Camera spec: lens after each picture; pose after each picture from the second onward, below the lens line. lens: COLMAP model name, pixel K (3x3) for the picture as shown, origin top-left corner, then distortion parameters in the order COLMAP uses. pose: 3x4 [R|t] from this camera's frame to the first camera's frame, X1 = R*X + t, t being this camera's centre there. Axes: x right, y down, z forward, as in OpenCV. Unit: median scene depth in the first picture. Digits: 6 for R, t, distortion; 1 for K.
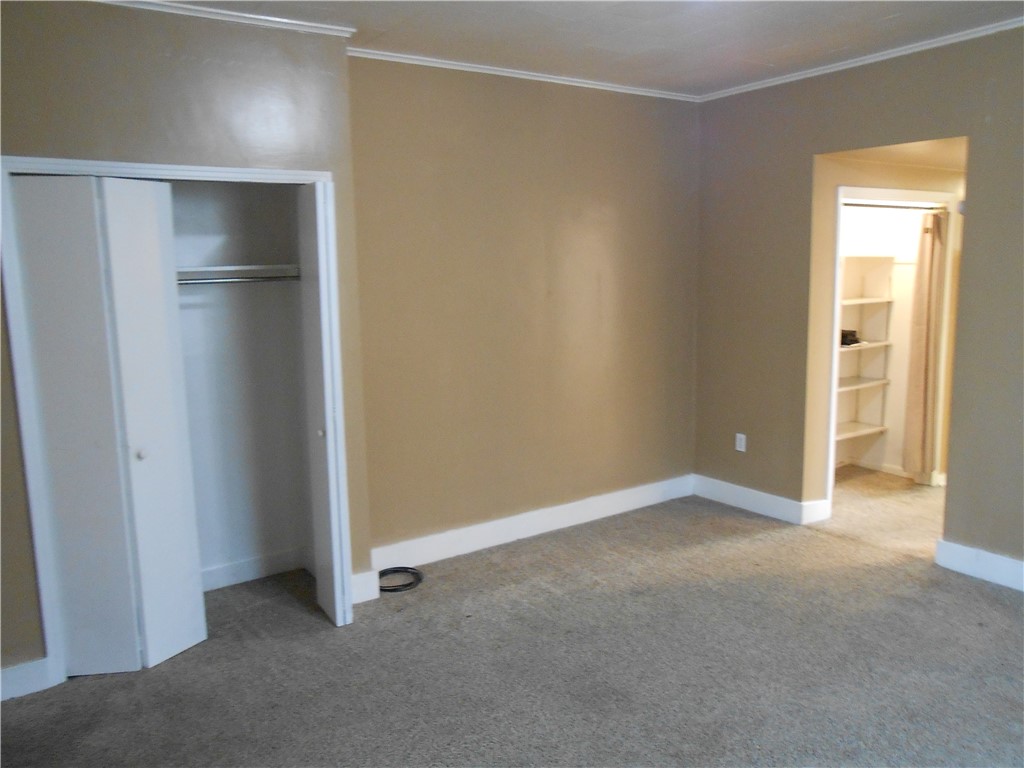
lens RADIAL K [[815.7, 0, 515.5], [0, 815.7, 382.8], [0, 0, 1]] dist [-0.024634, 0.053156]
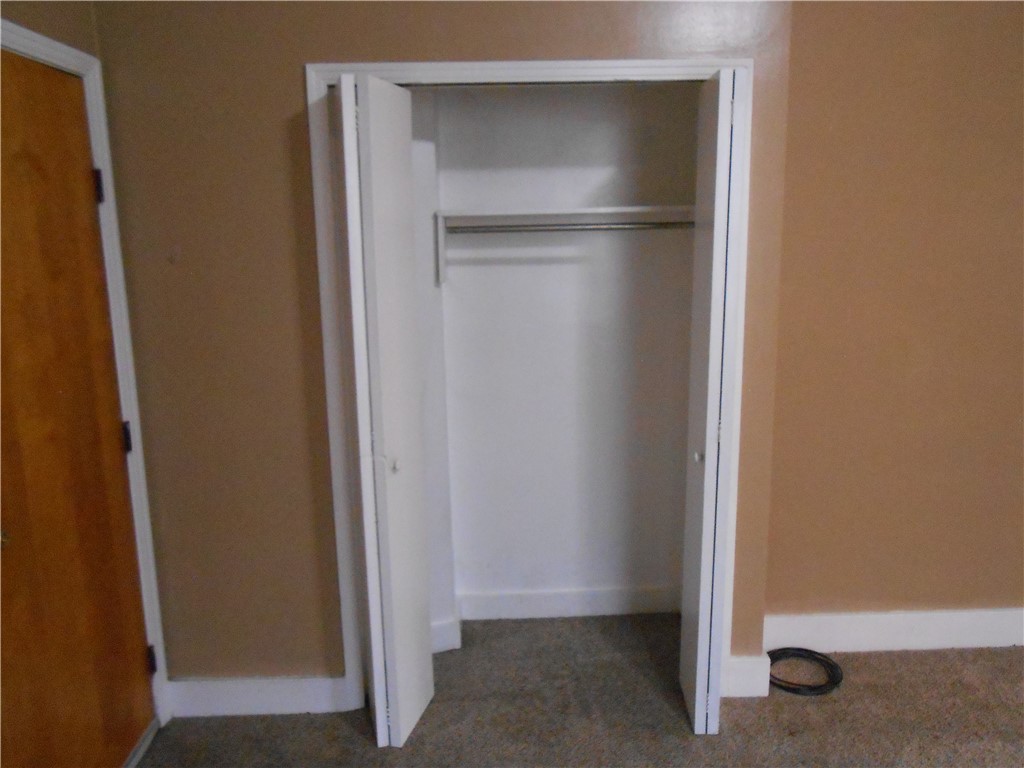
lens RADIAL K [[815.7, 0, 515.5], [0, 815.7, 382.8], [0, 0, 1]] dist [-0.024634, 0.053156]
pose [[0.841779, 0.112196, -0.528034, -0.014232], [-0.079799, 0.993279, 0.083836, -0.038909], [0.533891, -0.028435, 0.845075, 0.312162]]
